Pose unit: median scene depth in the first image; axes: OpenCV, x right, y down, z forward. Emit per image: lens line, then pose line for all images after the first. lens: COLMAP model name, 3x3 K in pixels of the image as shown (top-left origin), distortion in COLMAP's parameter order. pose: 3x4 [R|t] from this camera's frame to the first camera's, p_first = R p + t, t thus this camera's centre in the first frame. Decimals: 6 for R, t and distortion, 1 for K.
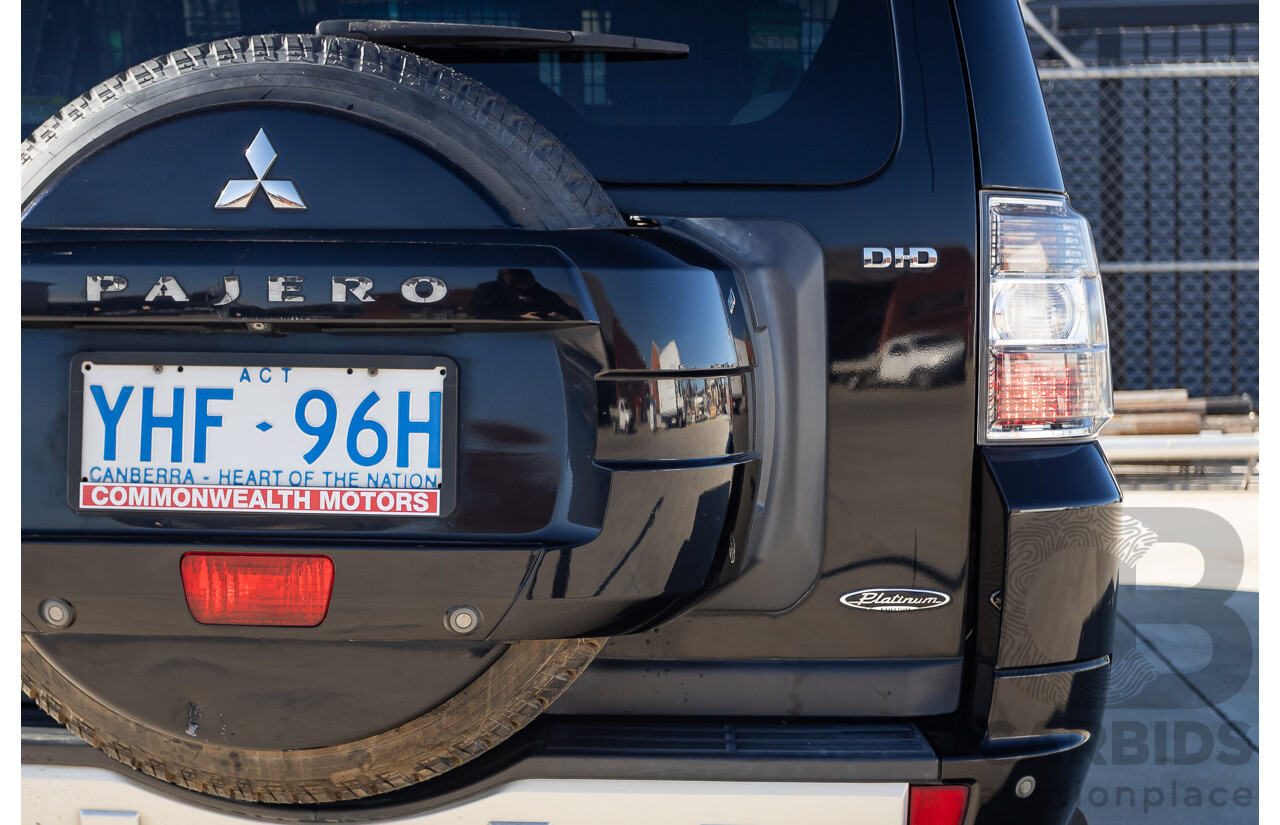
lens RADIAL K [[2136.1, 0, 628.8], [0, 2136.1, 396.9], [0, 0, 1]] dist [-0.033795, 0.014986]
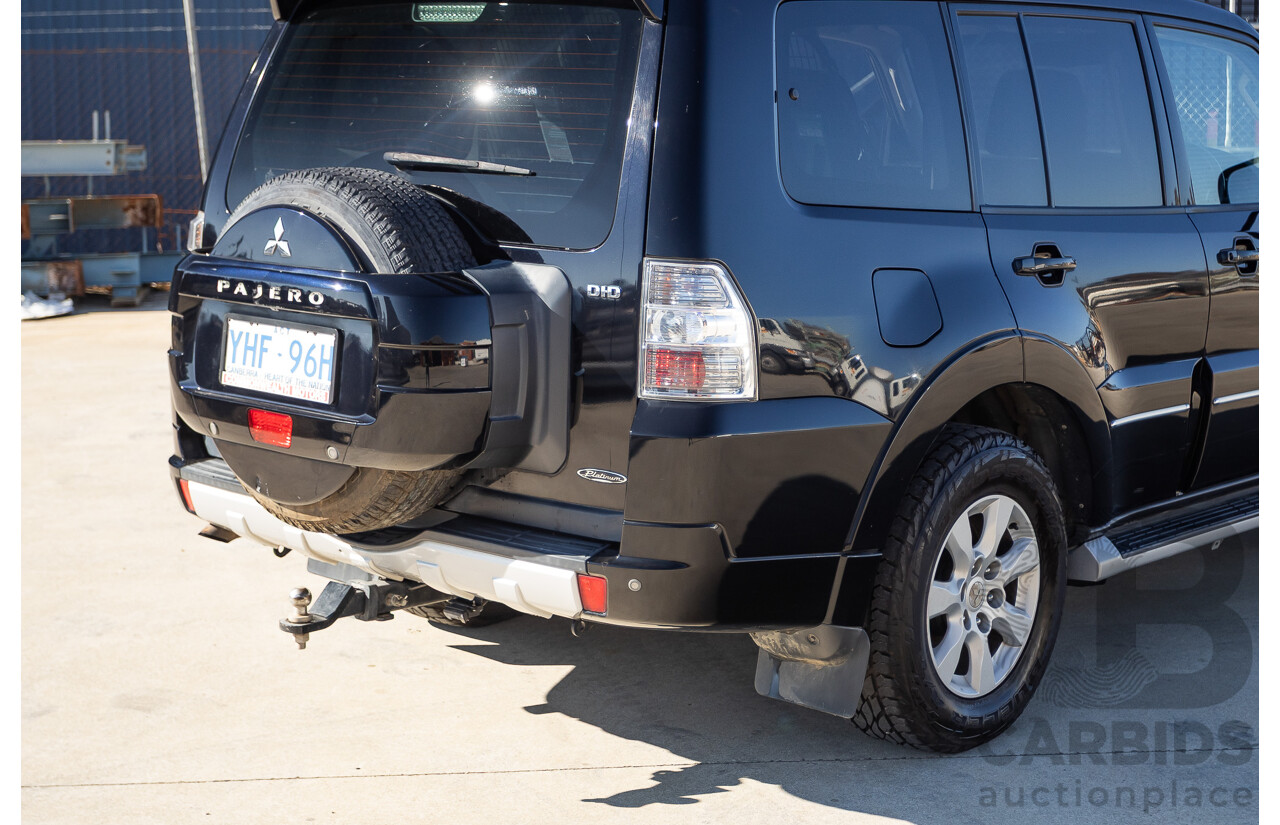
lens RADIAL K [[2056.7, 0, 640.0], [0, 2056.7, 412.5], [0, 0, 1]] dist [-0.019211, -0.122685]
pose [[0.790744, 0.104680, -0.603130, 1.367587], [-0.059703, 0.993761, 0.094203, -0.144506], [0.609229, -0.038482, 0.792060, -0.426277]]
